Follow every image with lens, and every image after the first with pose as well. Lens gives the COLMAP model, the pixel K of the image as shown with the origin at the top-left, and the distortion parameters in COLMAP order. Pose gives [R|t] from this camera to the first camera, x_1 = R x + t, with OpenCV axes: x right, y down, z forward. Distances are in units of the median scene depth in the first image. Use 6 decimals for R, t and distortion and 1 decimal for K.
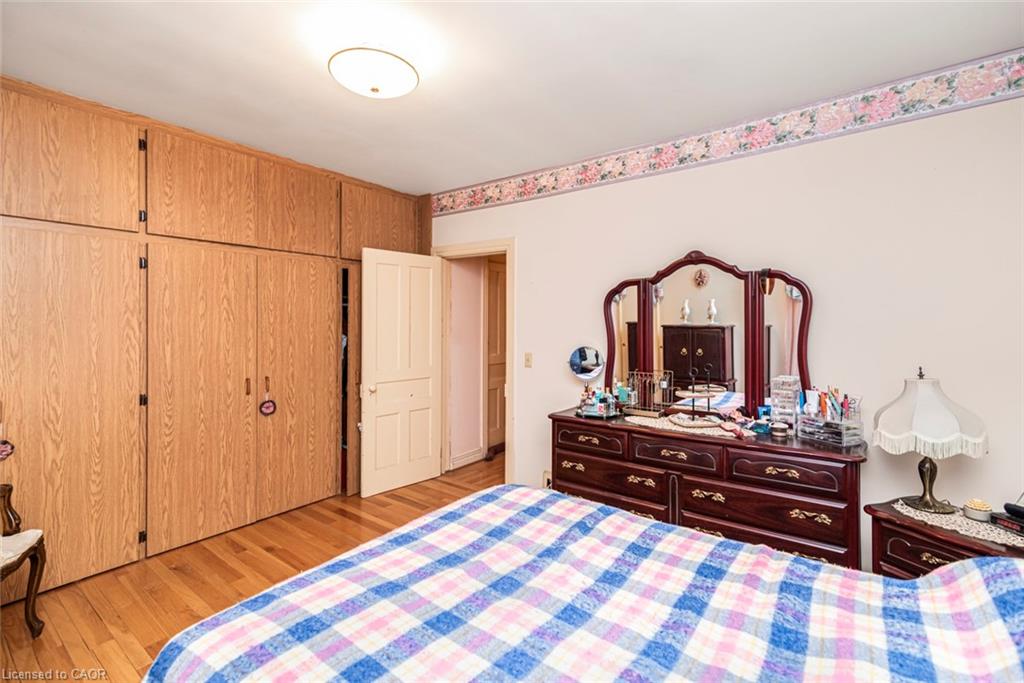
lens RADIAL K [[465.1, 0, 511.6], [0, 465.1, 330.1], [0, 0, 1]] dist [0.019040, -0.000294]
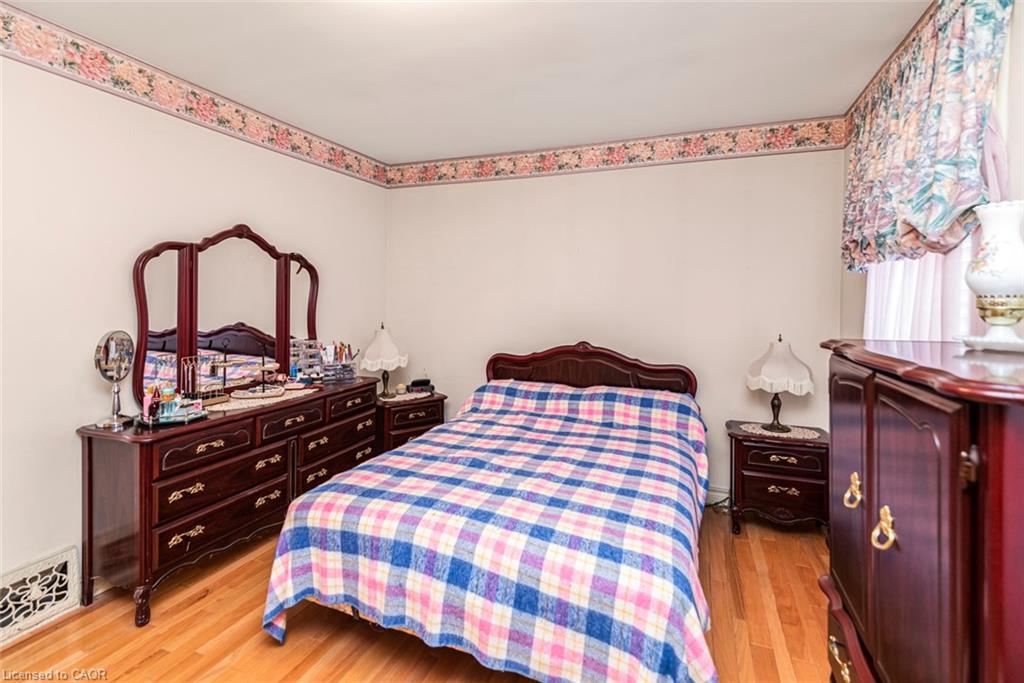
lens RADIAL K [[473.8, 0, 511.5], [0, 473.8, 302.8], [0, 0, 1]] dist [0.002961, 0.000018]
pose [[-0.280645, -0.012362, 0.959732, -0.825307], [-0.000096, 0.999917, 0.012852, -0.017944], [-0.959812, 0.003515, -0.280623, 0.819446]]
